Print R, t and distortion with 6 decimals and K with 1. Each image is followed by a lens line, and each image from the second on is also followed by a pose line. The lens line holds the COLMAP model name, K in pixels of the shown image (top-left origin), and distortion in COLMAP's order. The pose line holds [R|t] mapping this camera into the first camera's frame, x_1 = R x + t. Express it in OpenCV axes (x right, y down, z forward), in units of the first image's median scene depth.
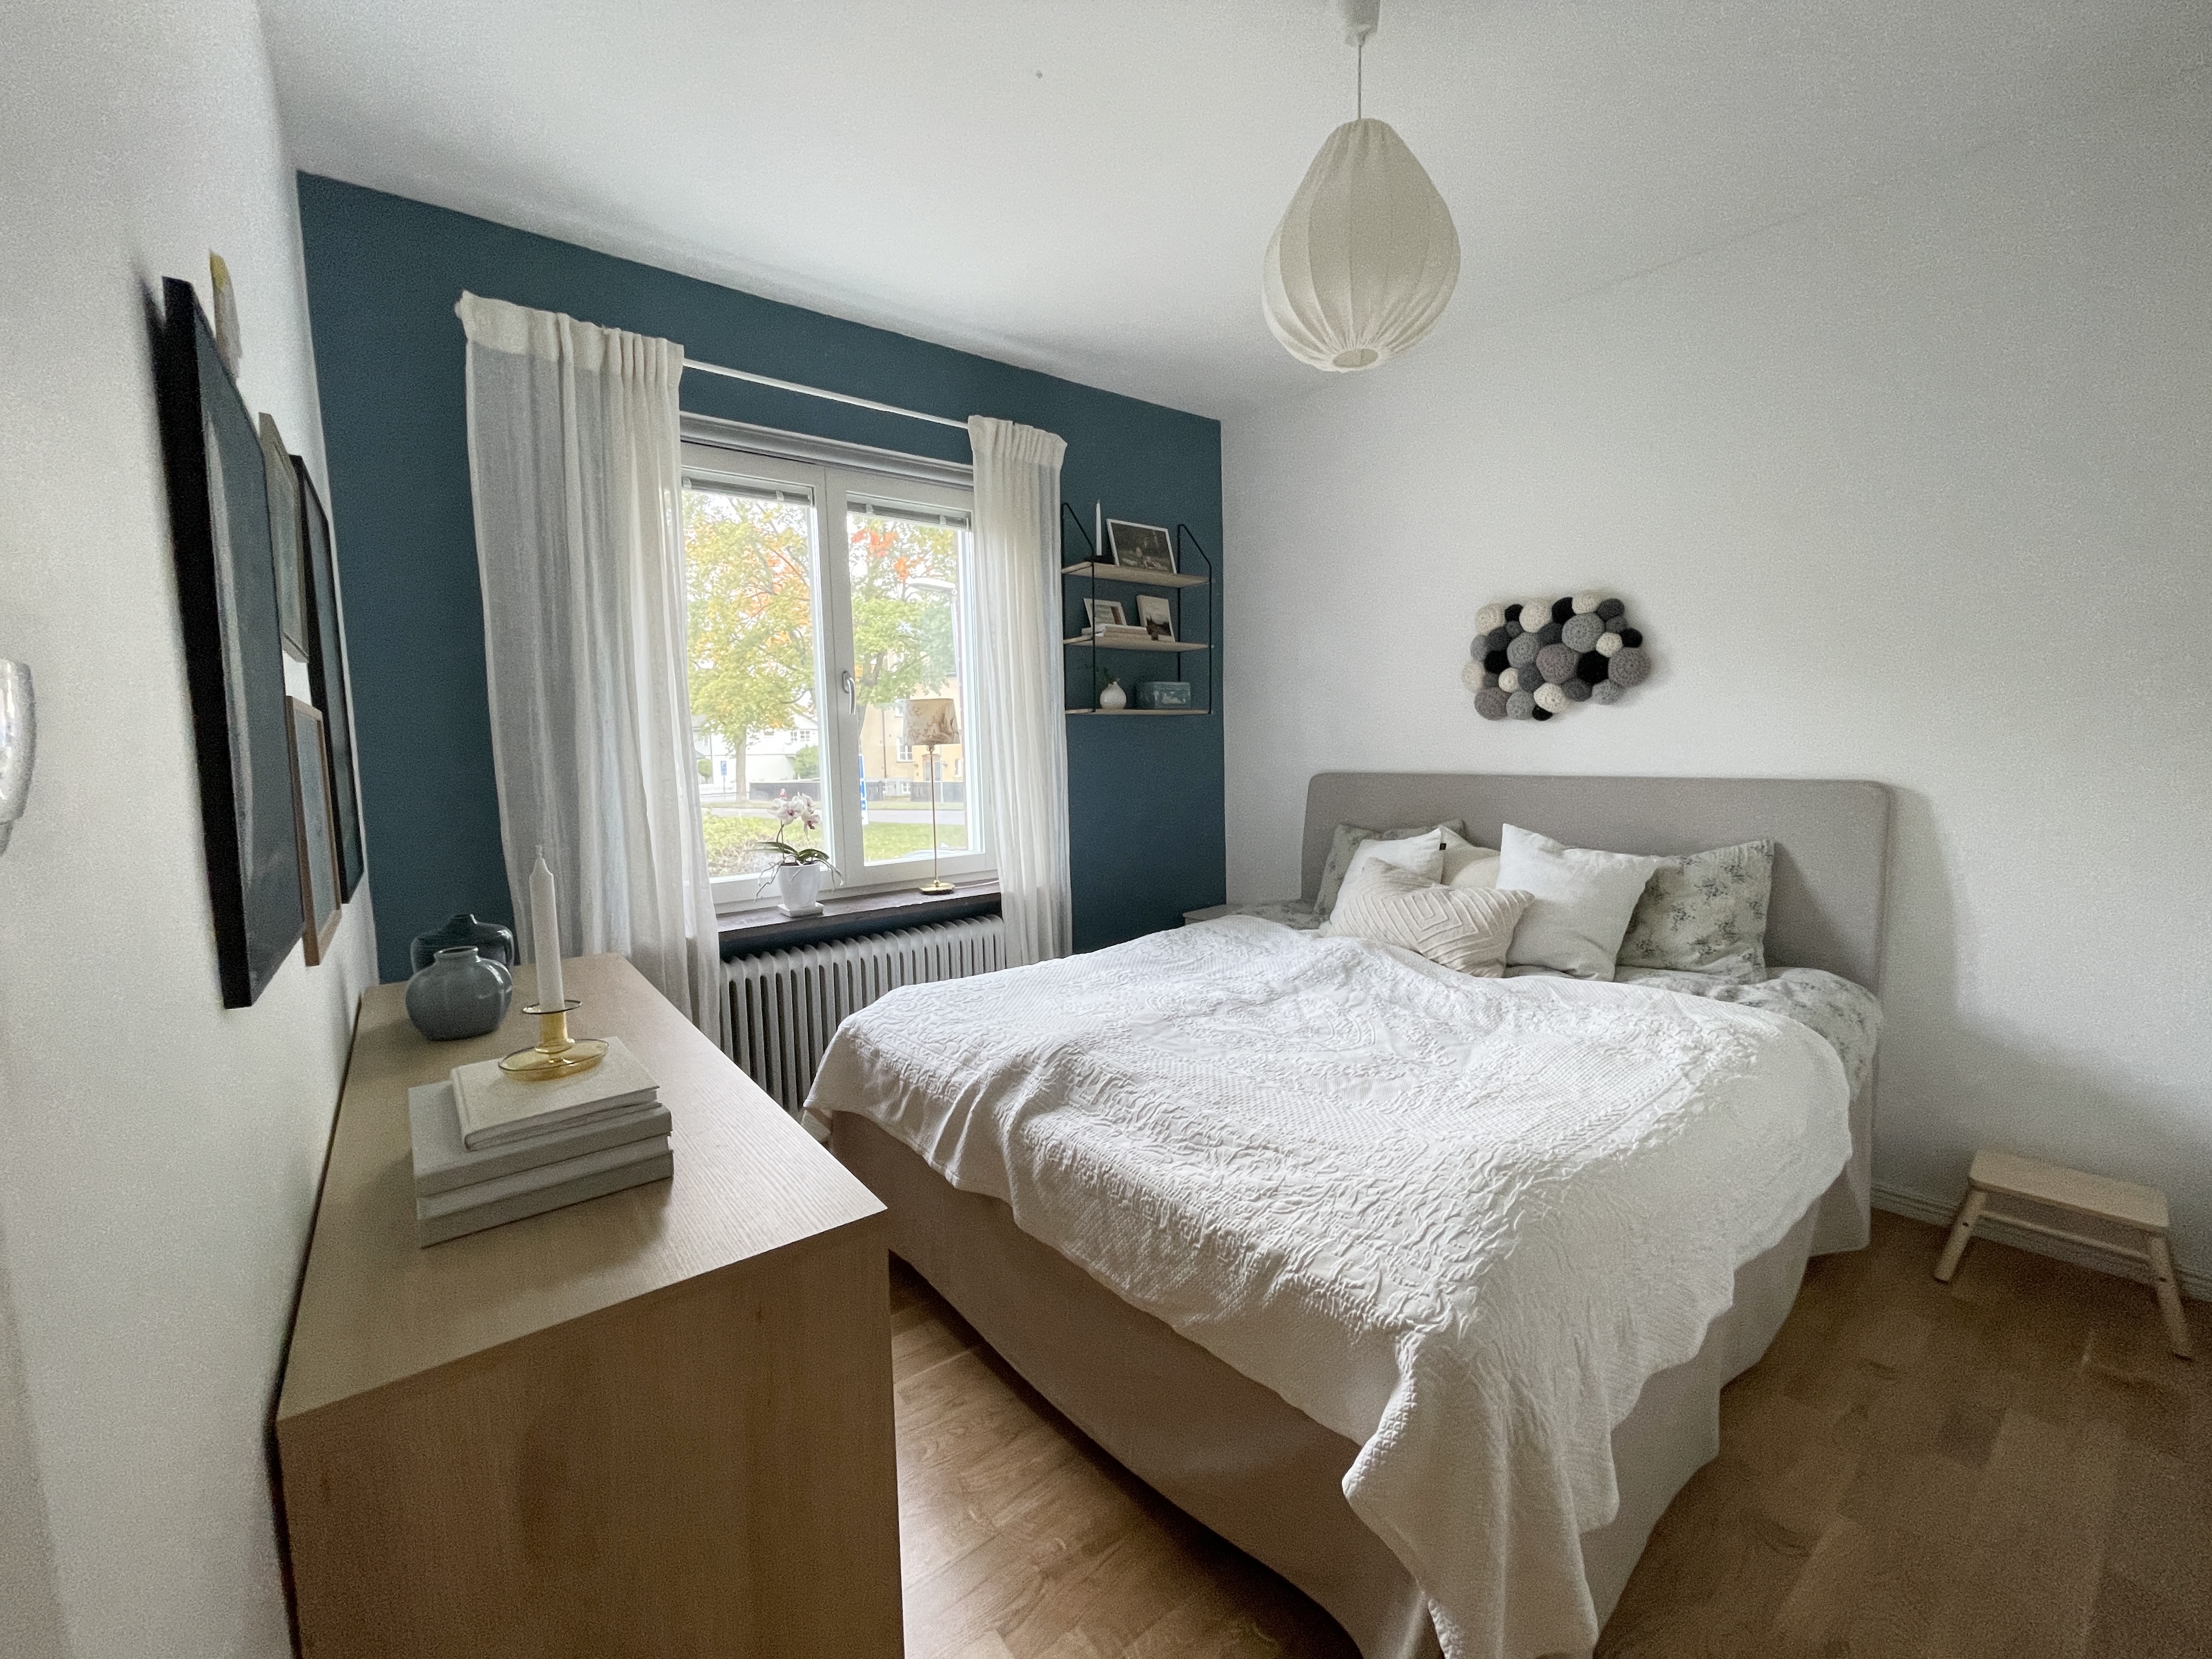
lens RADIAL K [[953.3, 0, 1106.0], [0, 953.3, 829.5], [0, 0, 1]] dist [0.014451, -0.000276]
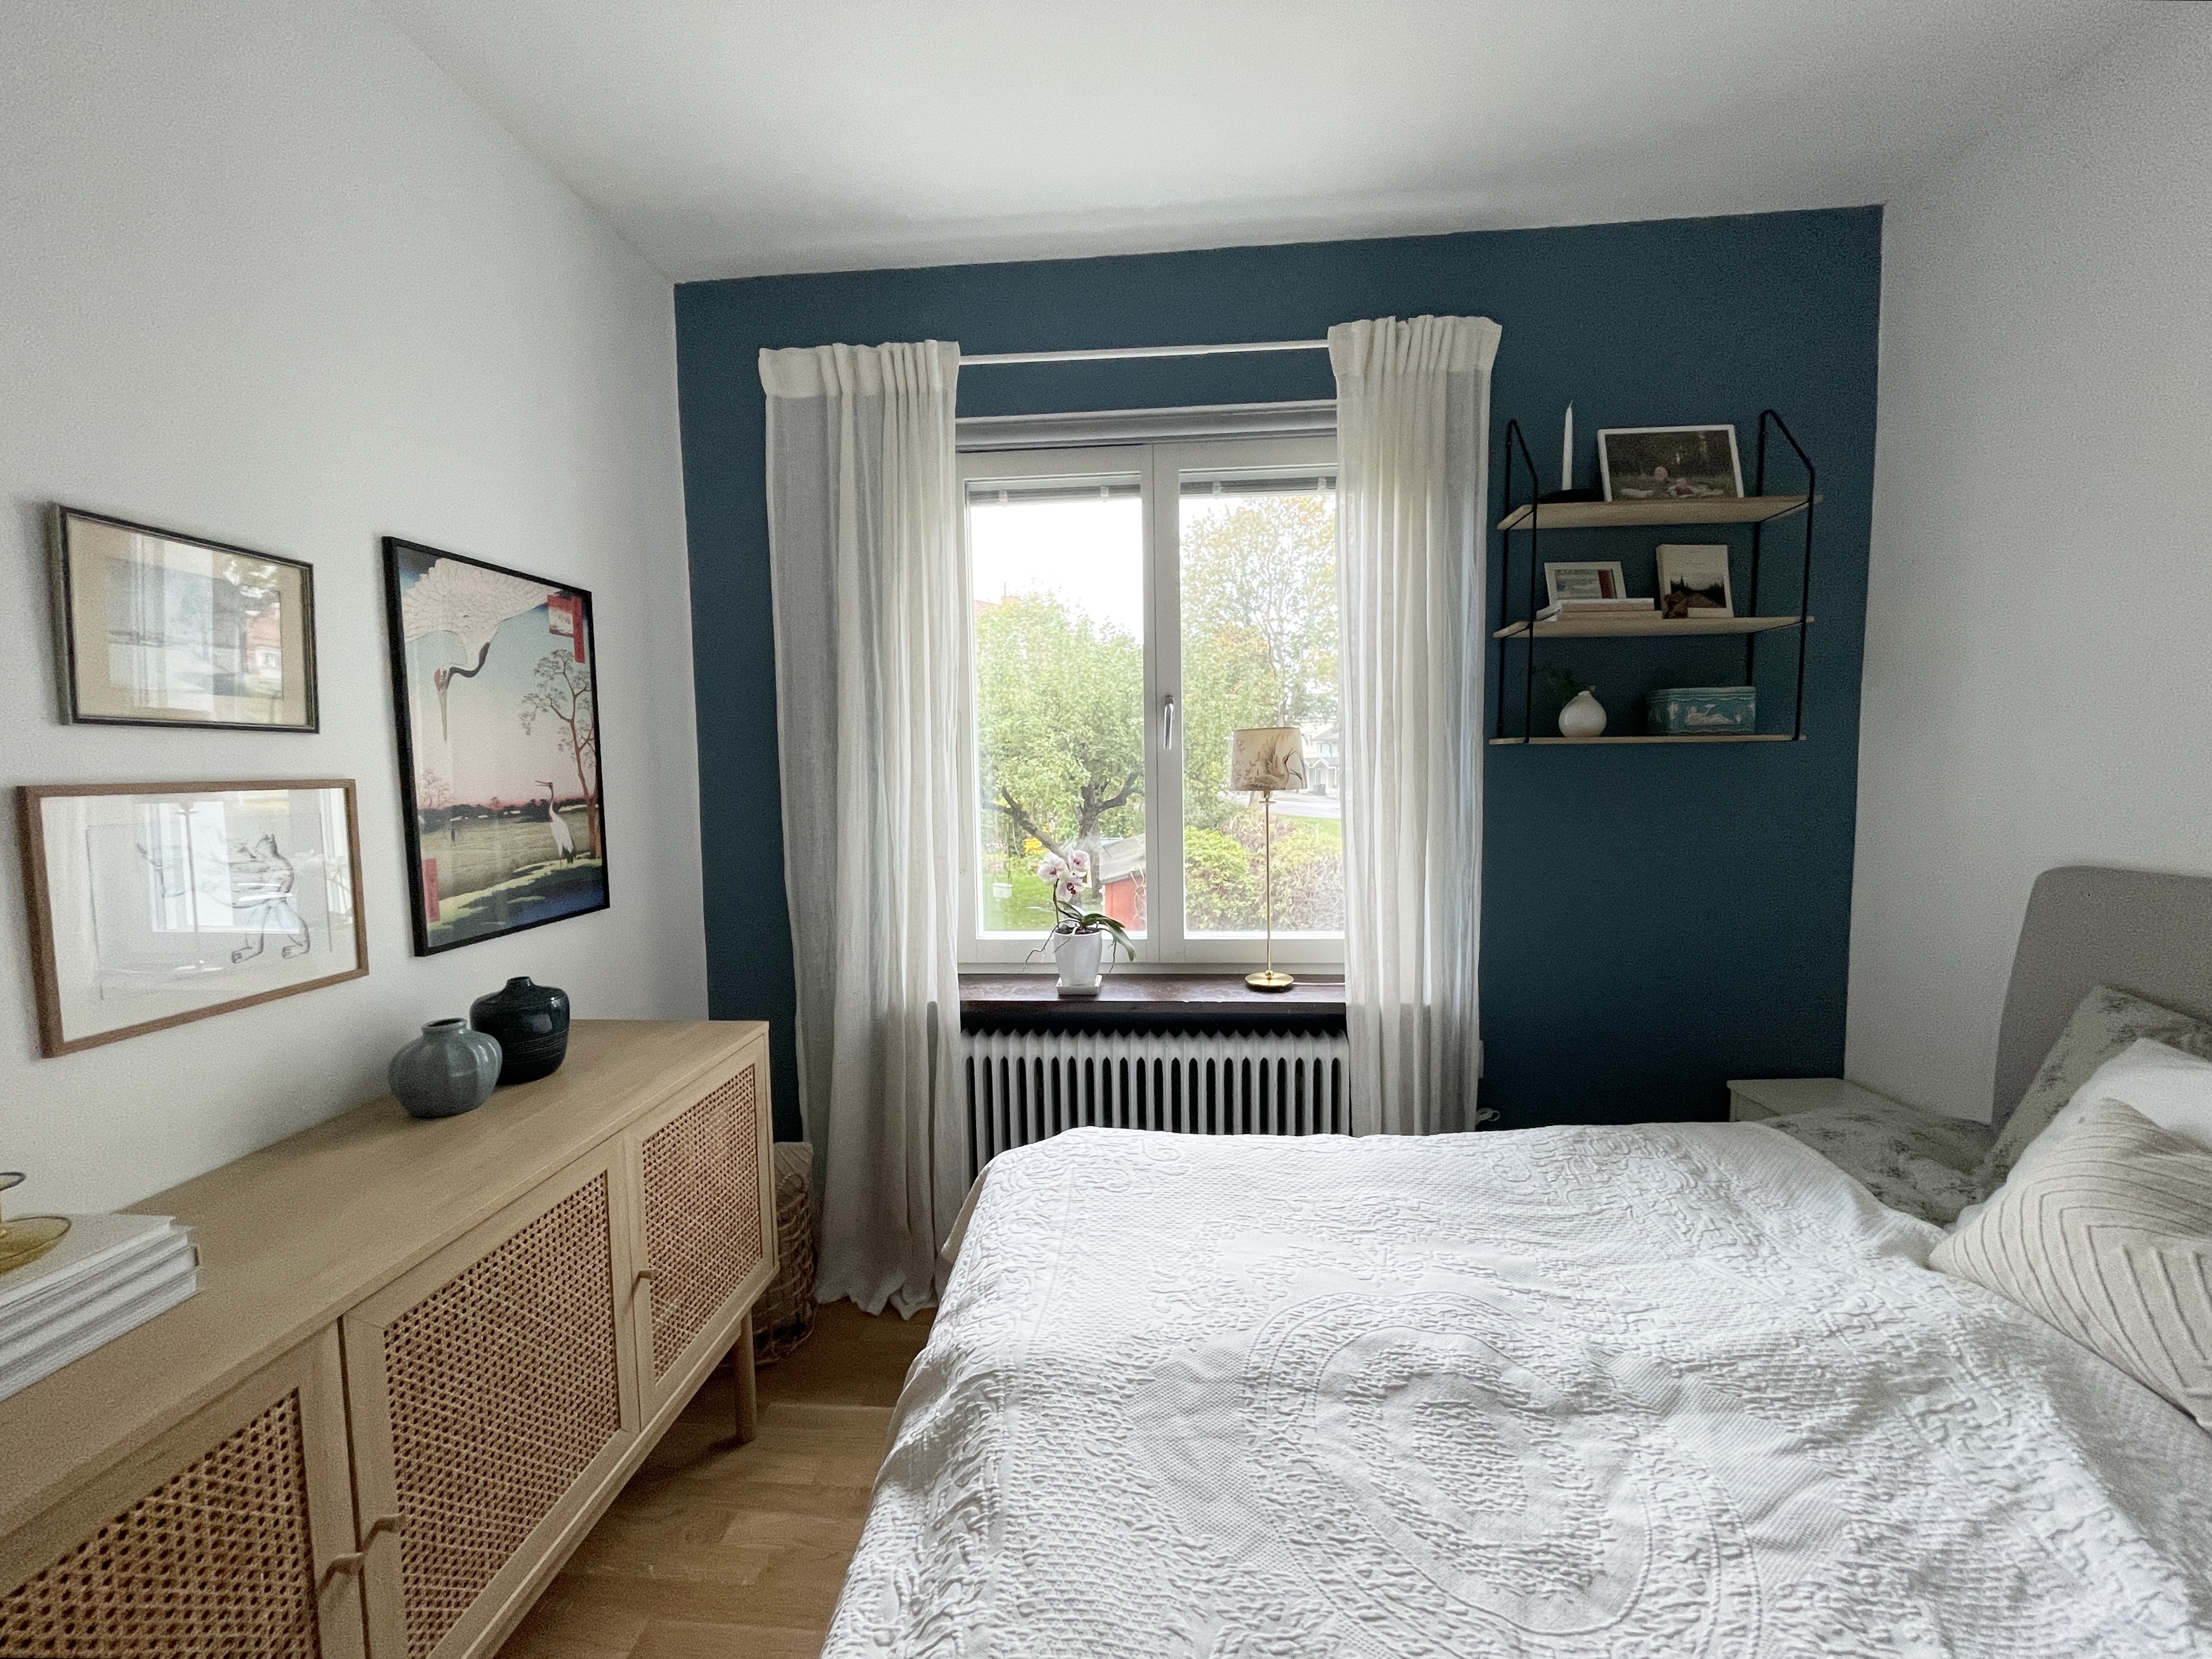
lens RADIAL K [[920.0, 0, 1108.2], [0, 920.0, 826.2], [0, 0, 1]] dist [-0.000615, -0.000571]
pose [[0.726053, 0.059069, -0.685097, 0.222972], [-0.062823, 0.997835, 0.019455, -0.067760], [0.684763, 0.028915, 0.728192, 0.400610]]
